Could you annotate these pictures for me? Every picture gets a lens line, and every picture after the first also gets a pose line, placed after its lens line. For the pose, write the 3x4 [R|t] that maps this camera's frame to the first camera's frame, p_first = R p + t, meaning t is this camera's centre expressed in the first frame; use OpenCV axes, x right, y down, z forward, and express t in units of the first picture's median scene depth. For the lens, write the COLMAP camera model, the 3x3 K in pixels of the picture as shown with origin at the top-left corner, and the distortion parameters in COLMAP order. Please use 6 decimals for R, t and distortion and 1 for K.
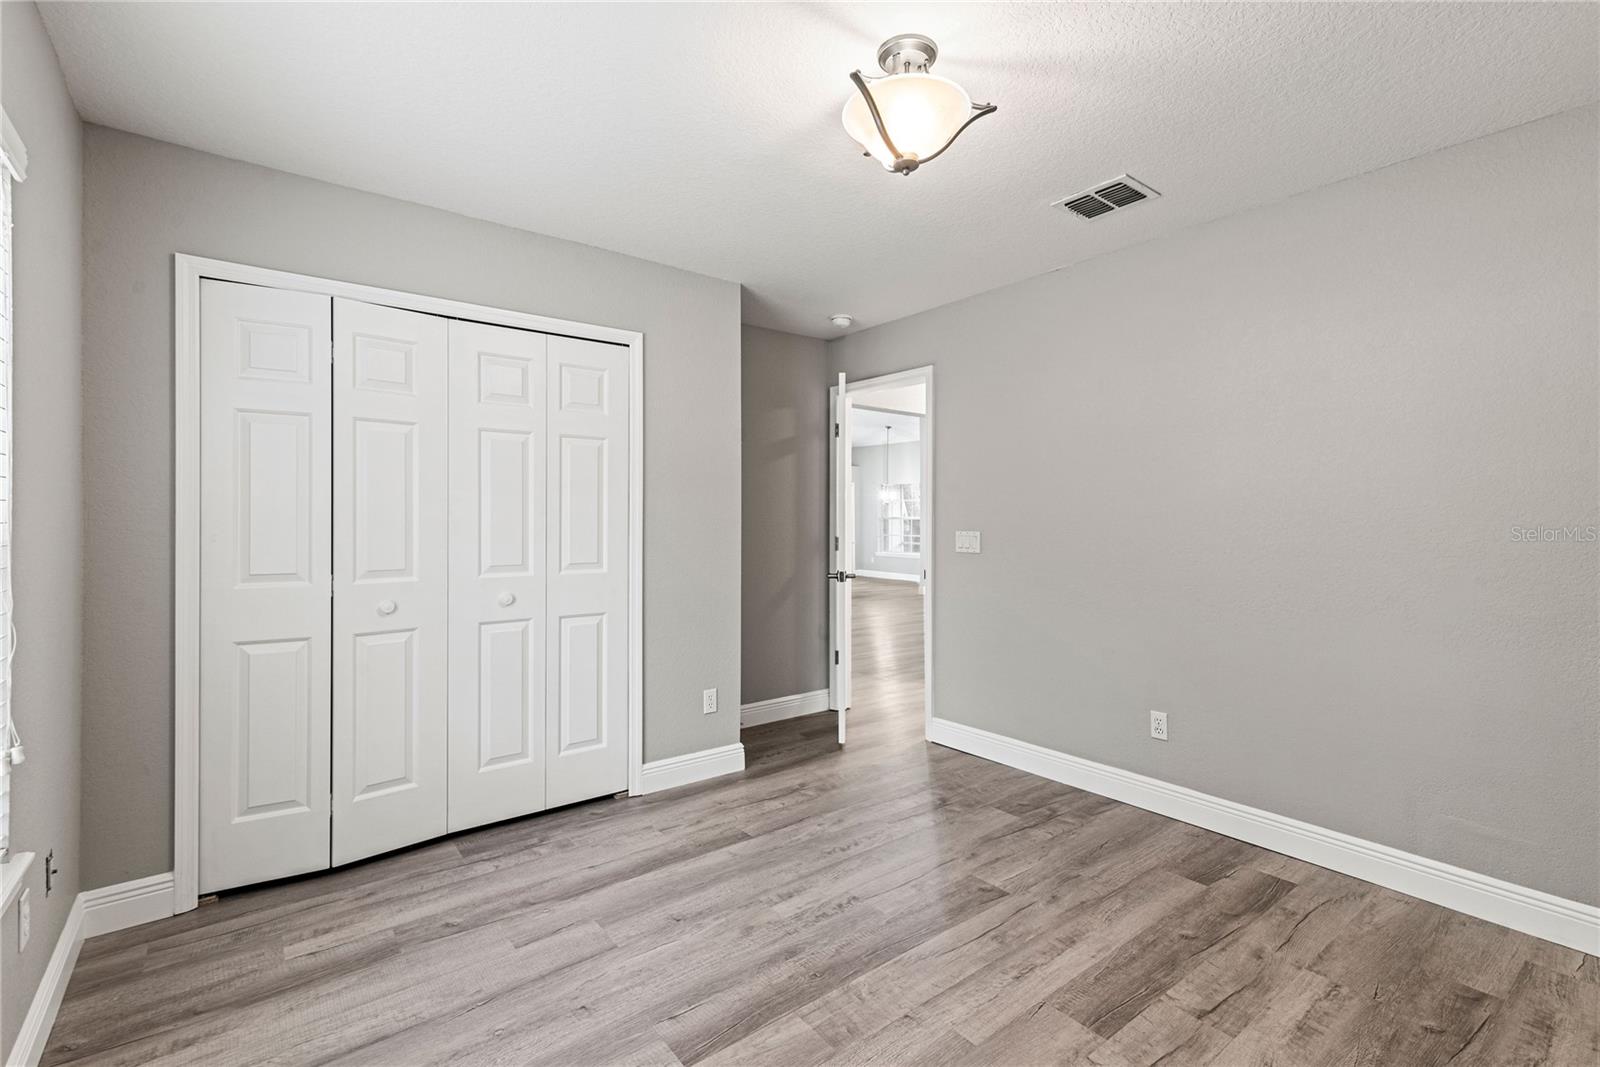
lens RADIAL K [[722.5, 0, 797.5], [0, 722.5, 528.2], [0, 0, 1]] dist [0.013162, -0.001420]
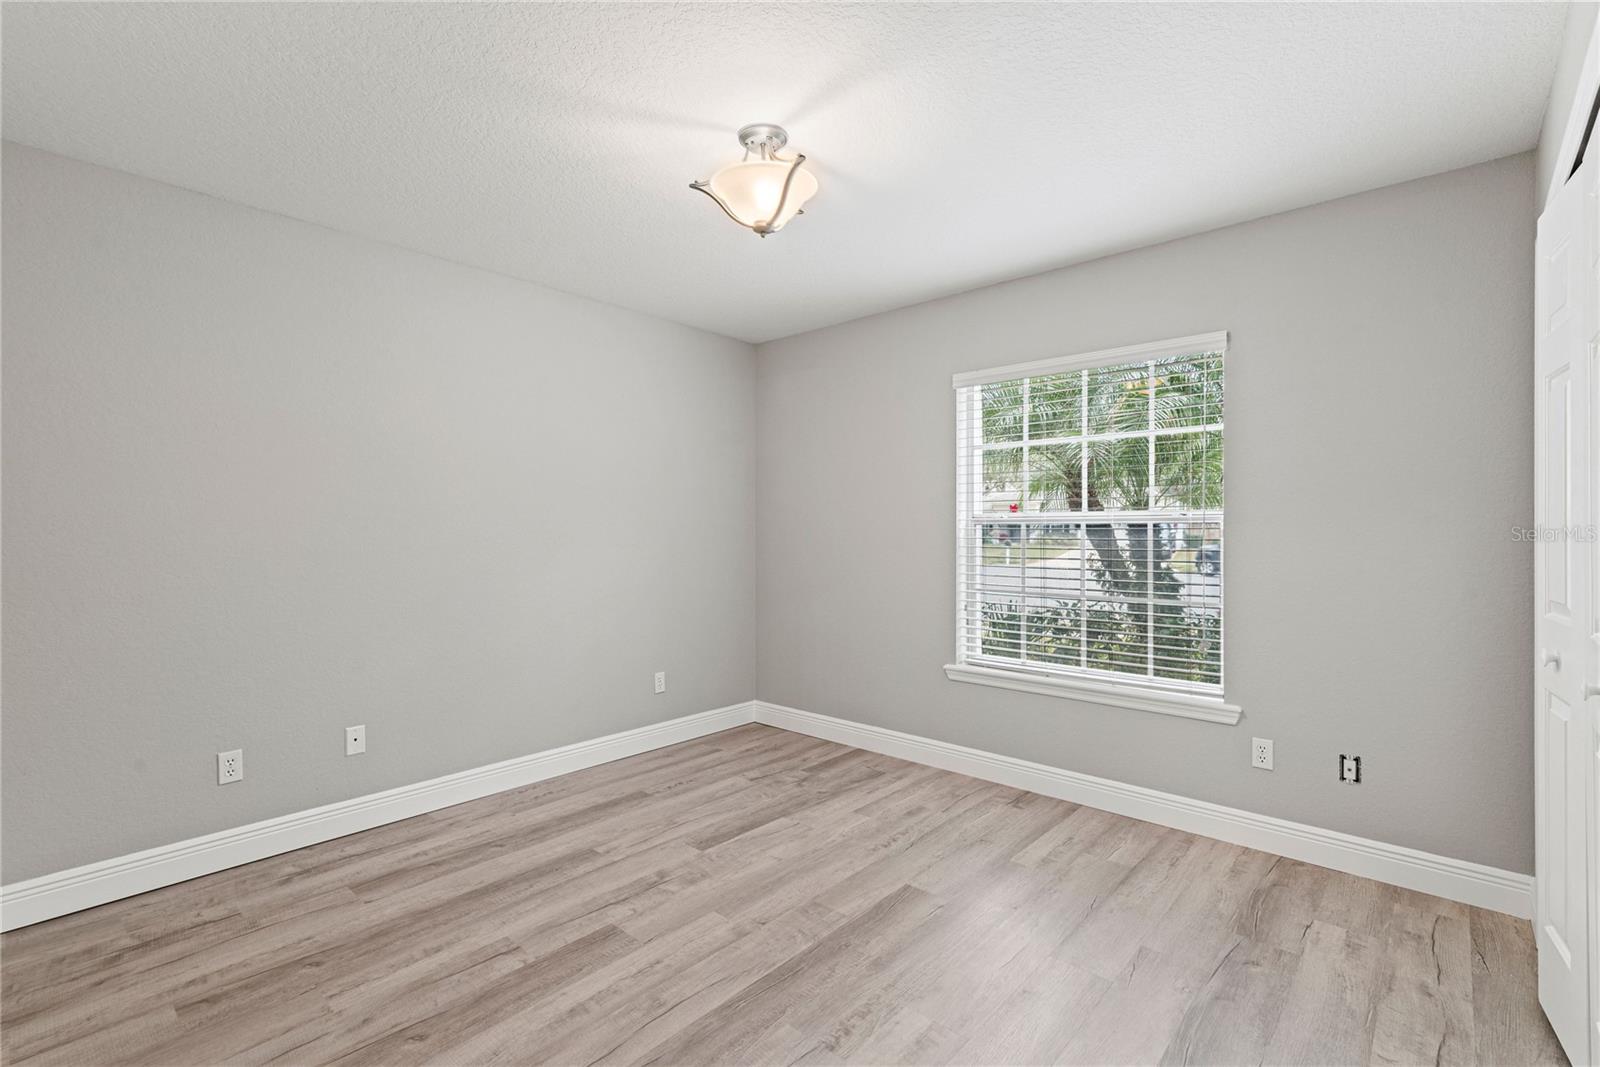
lens RADIAL K [[722.5, 0, 799.6], [0, 722.5, 533.1], [0, 0, 1]] dist [0.013162, -0.001420]
pose [[-0.982551, 0.001291, -0.185987, 0.283320], [-0.001775, 0.999865, 0.016316, -0.016630], [0.185983, 0.016362, -0.982417, 1.969827]]
